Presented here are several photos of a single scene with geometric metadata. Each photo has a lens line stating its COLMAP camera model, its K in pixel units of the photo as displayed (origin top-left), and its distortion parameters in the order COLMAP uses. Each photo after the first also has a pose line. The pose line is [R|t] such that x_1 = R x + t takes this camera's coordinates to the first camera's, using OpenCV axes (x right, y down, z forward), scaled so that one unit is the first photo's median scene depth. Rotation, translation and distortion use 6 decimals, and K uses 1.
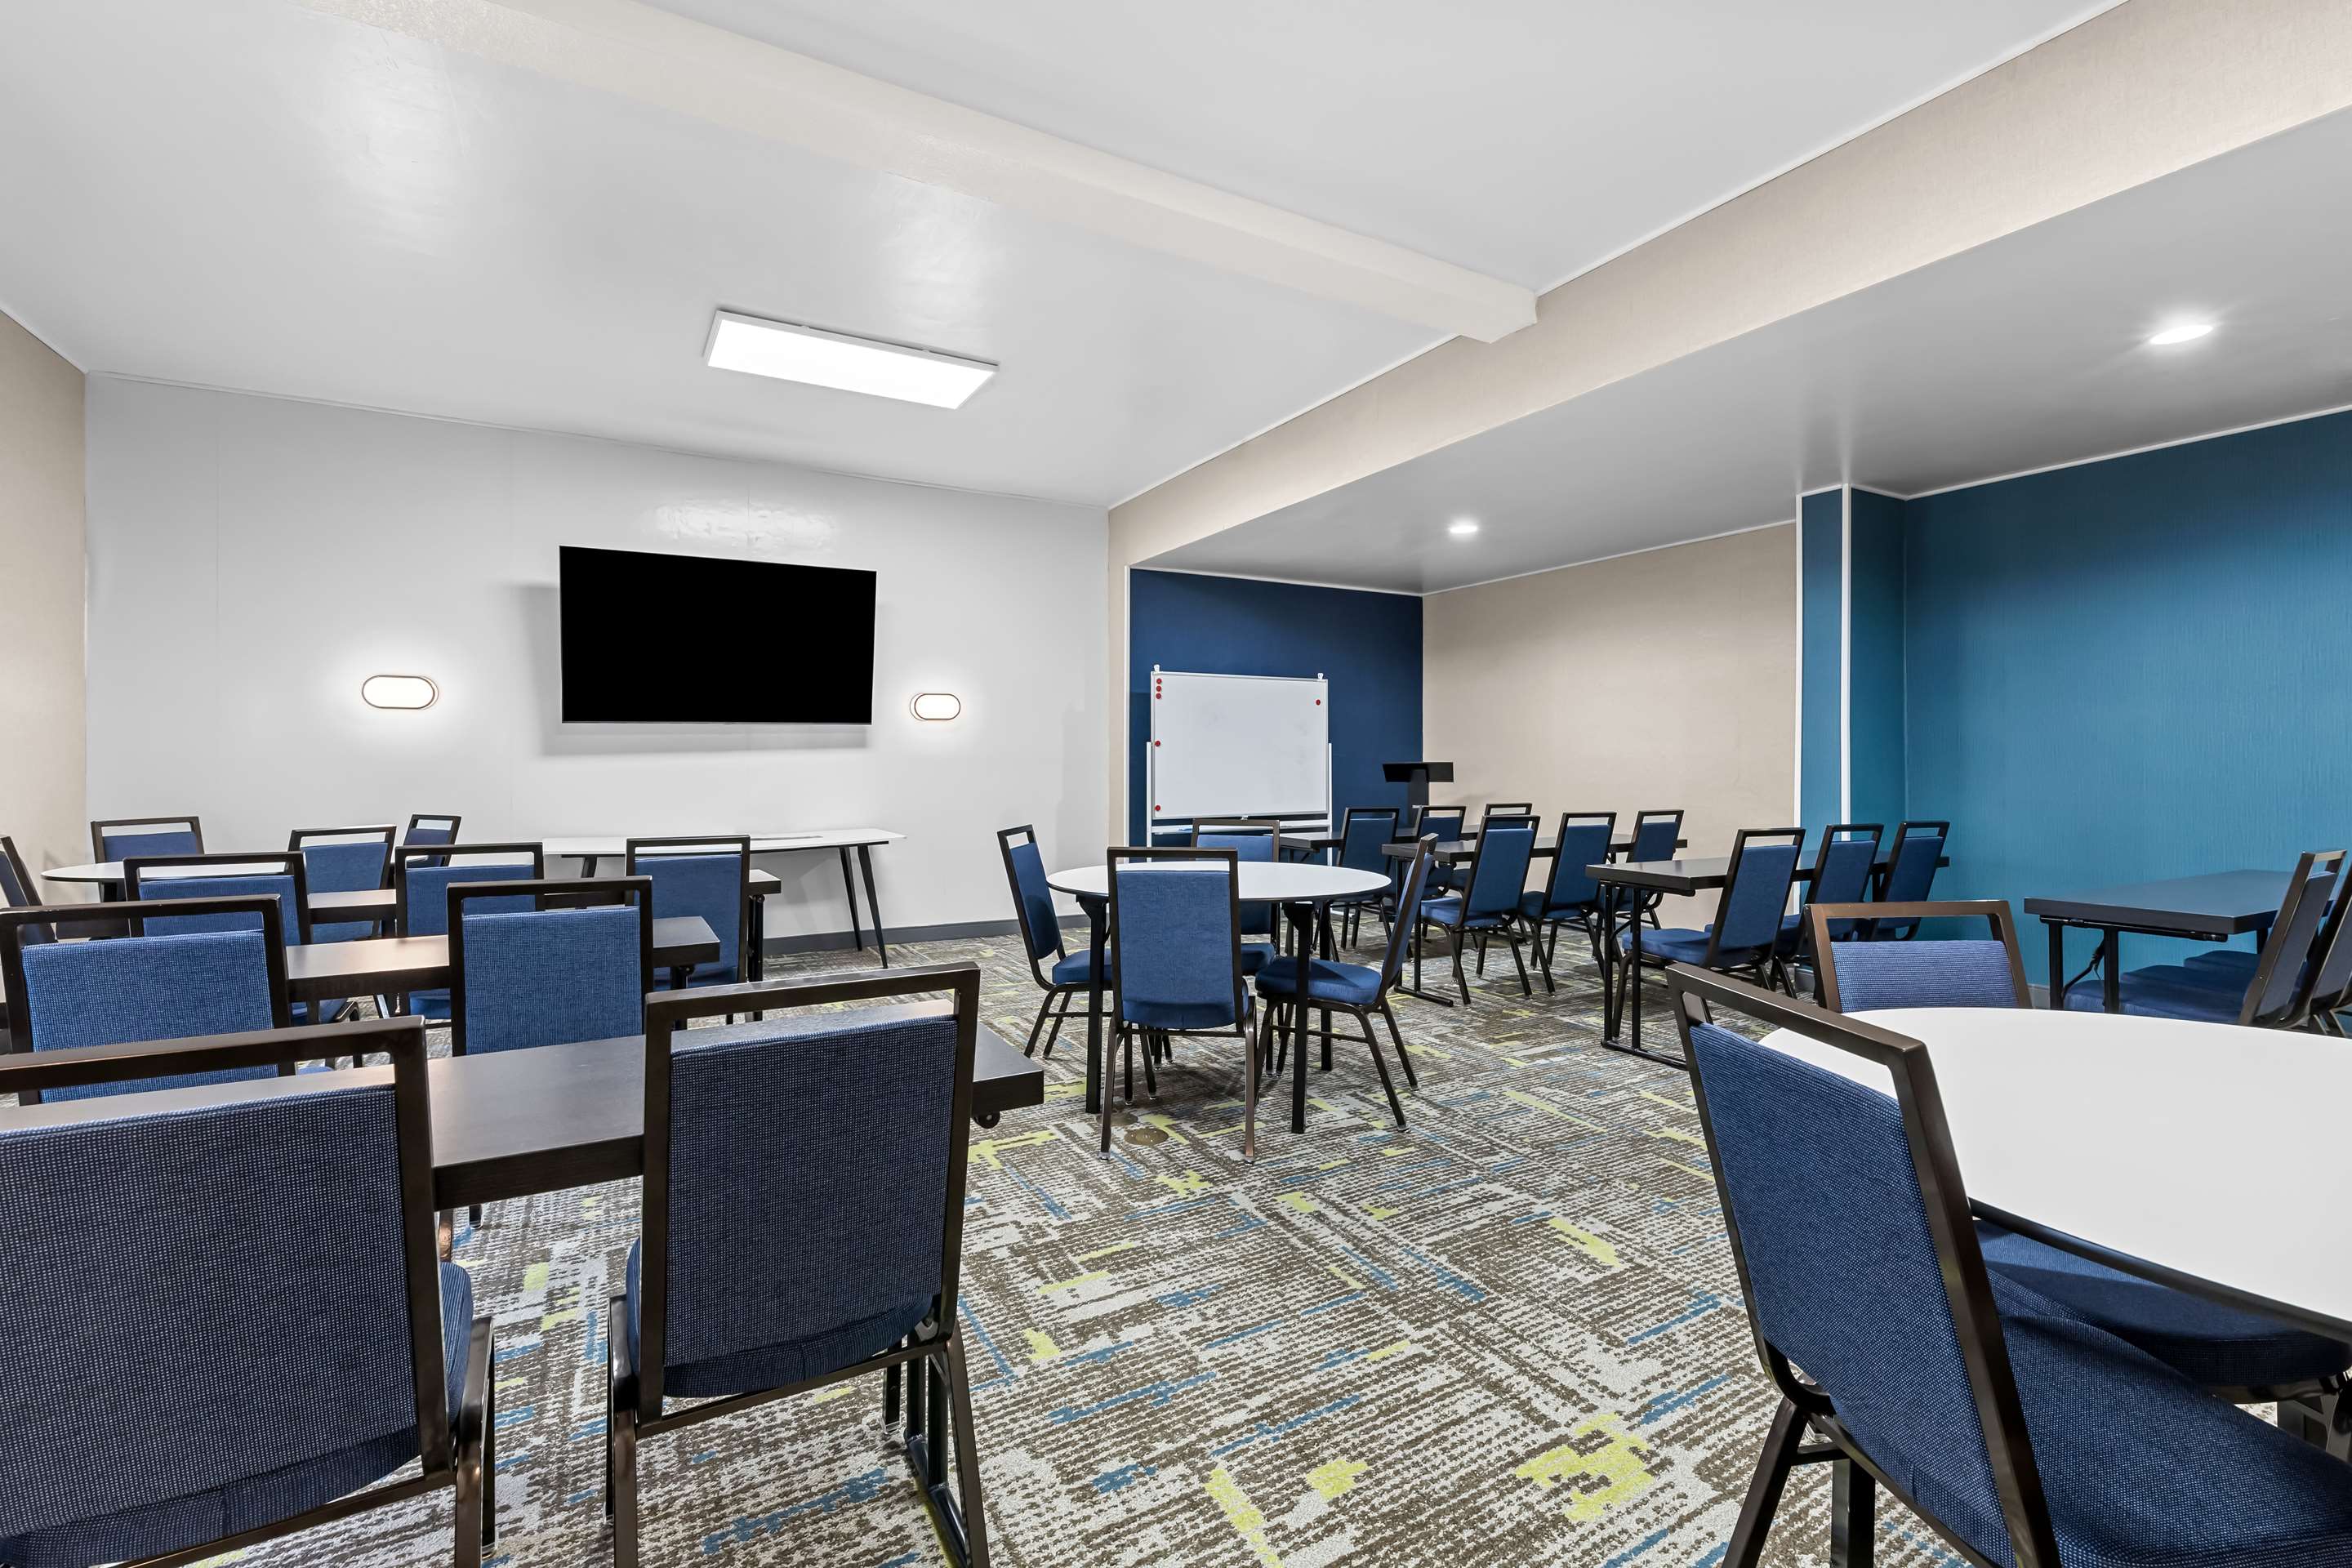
lens RADIAL K [[1023.5, 0, 1161.8], [0, 1023.5, 783.3], [0, 0, 1]] dist [0.000255, -0.000927]
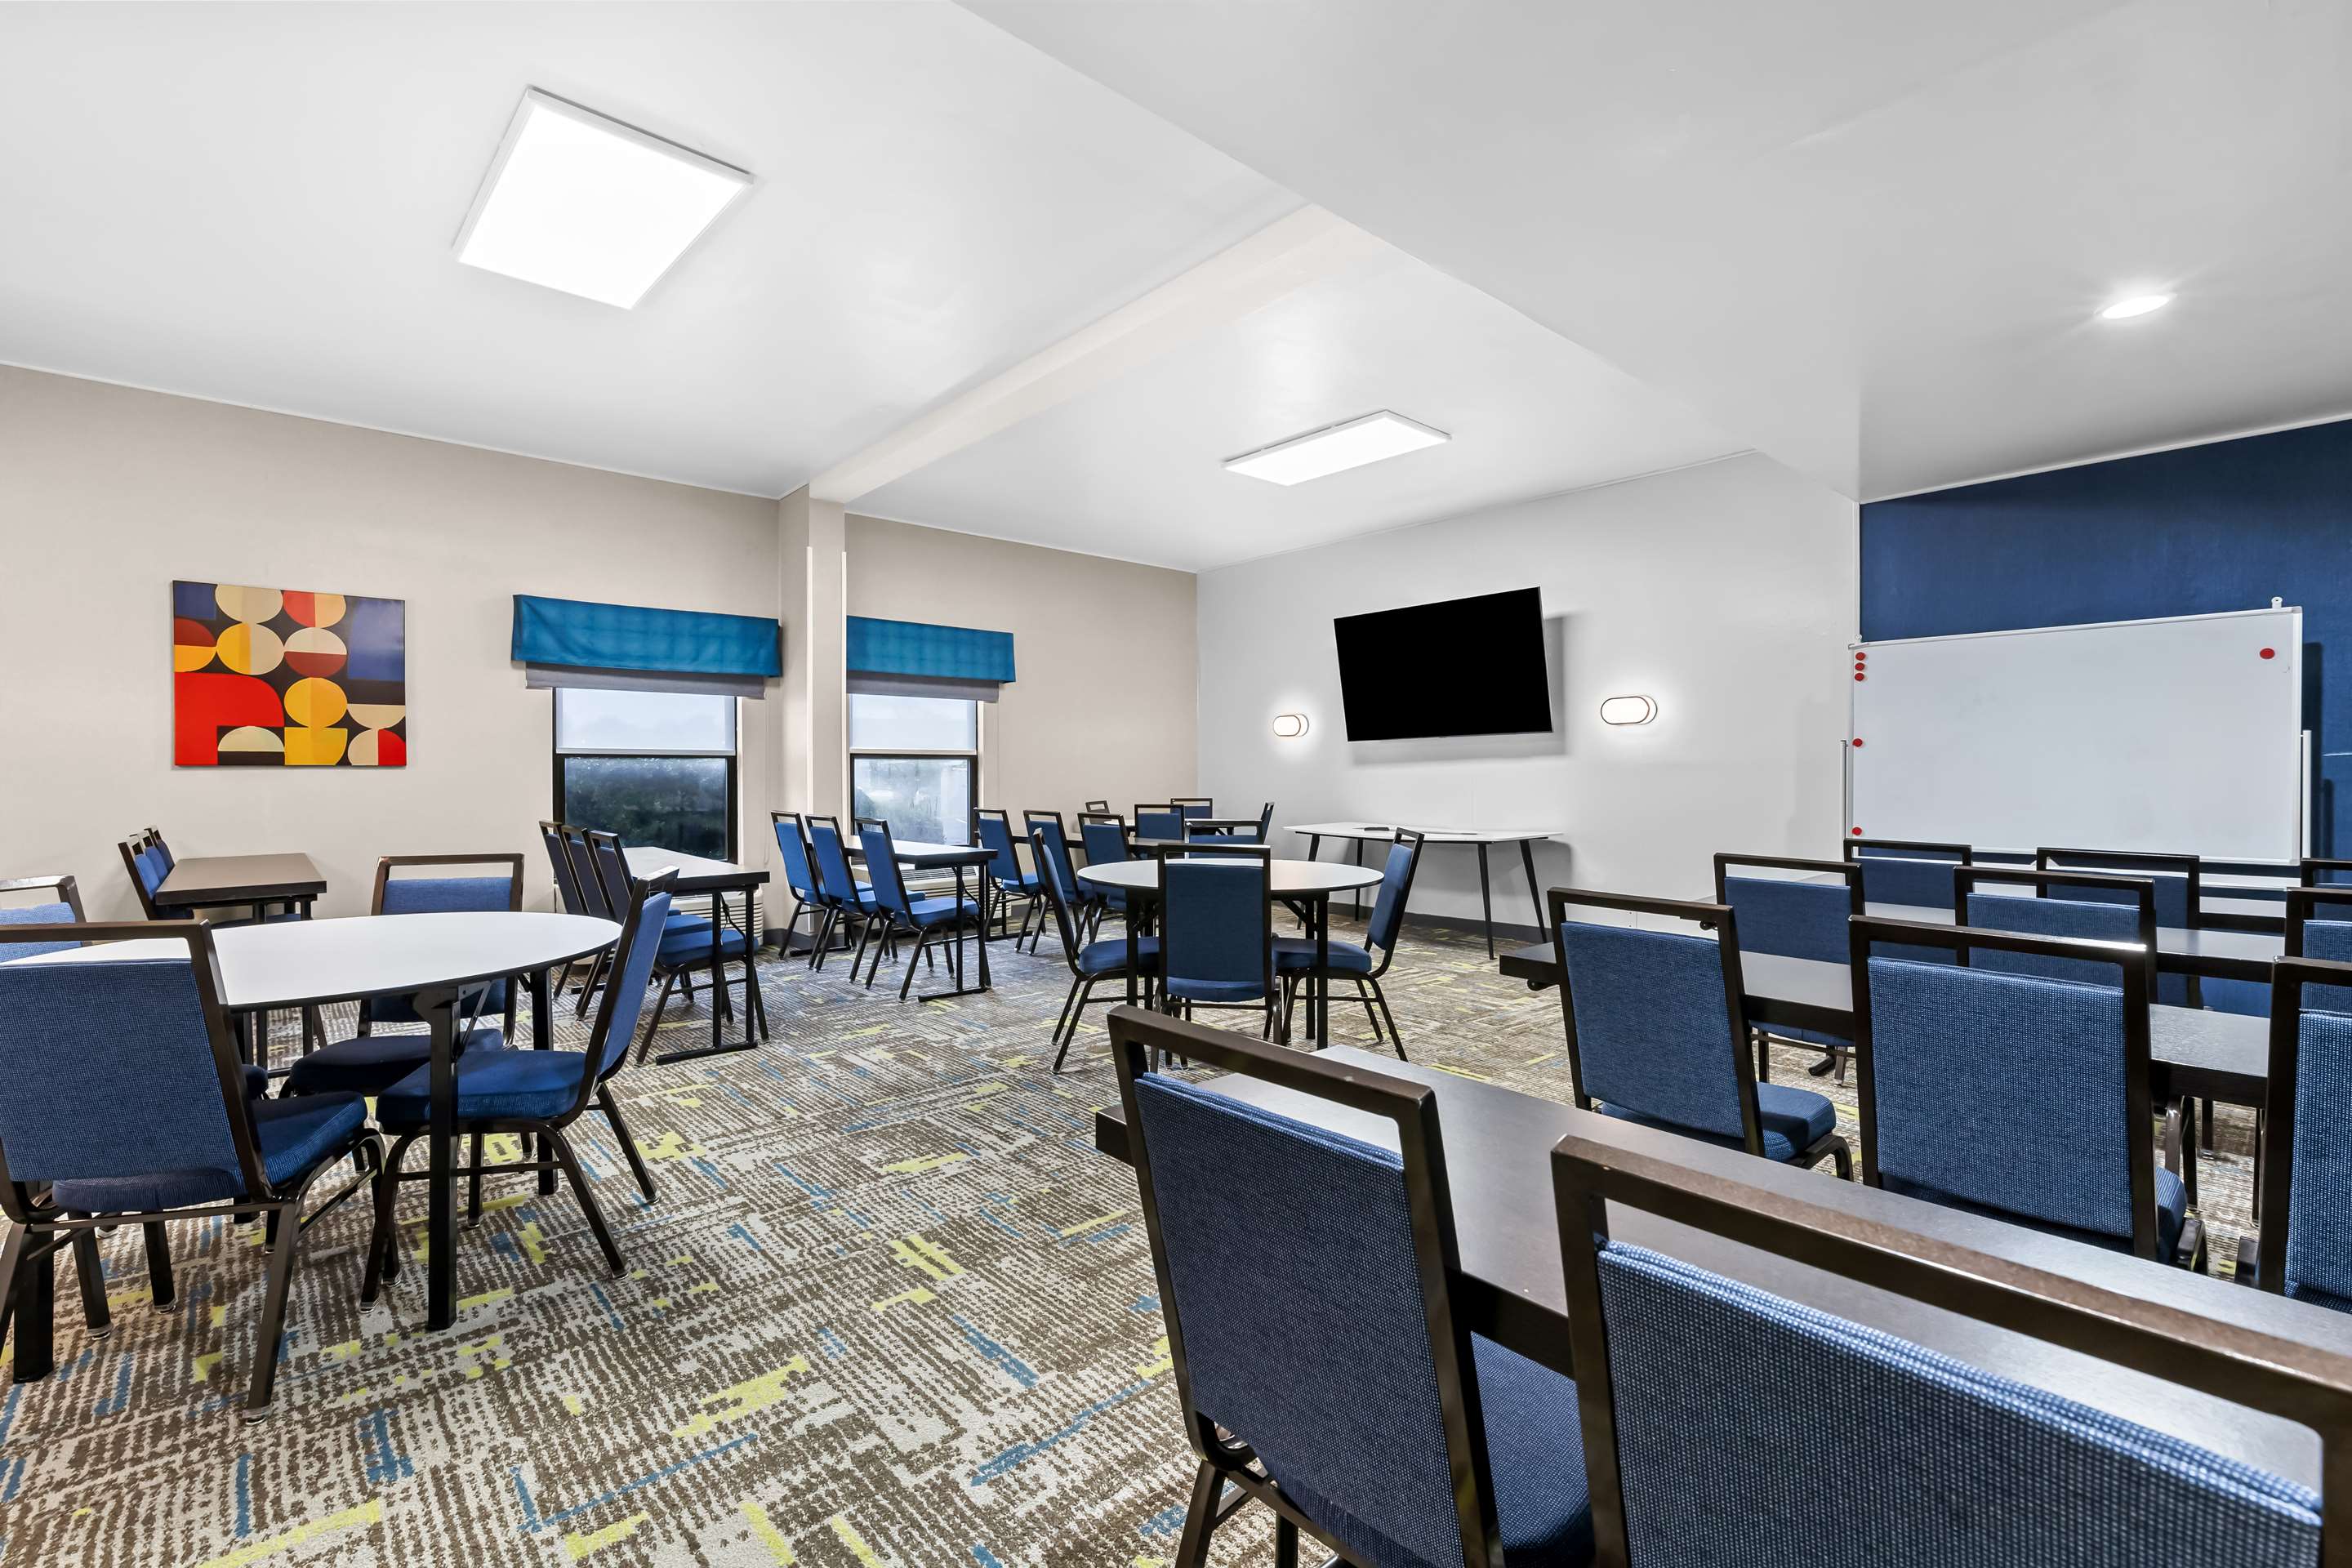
lens RADIAL K [[1023.5, 0, 1156.2], [0, 1023.5, 771.9], [0, 0, 1]] dist [0.000255, -0.000927]
pose [[0.199128, -0.001420, -0.979972, 1.605044], [-0.024132, 0.999689, -0.006353, -0.005373], [0.979676, 0.024914, 0.199032, 0.997213]]
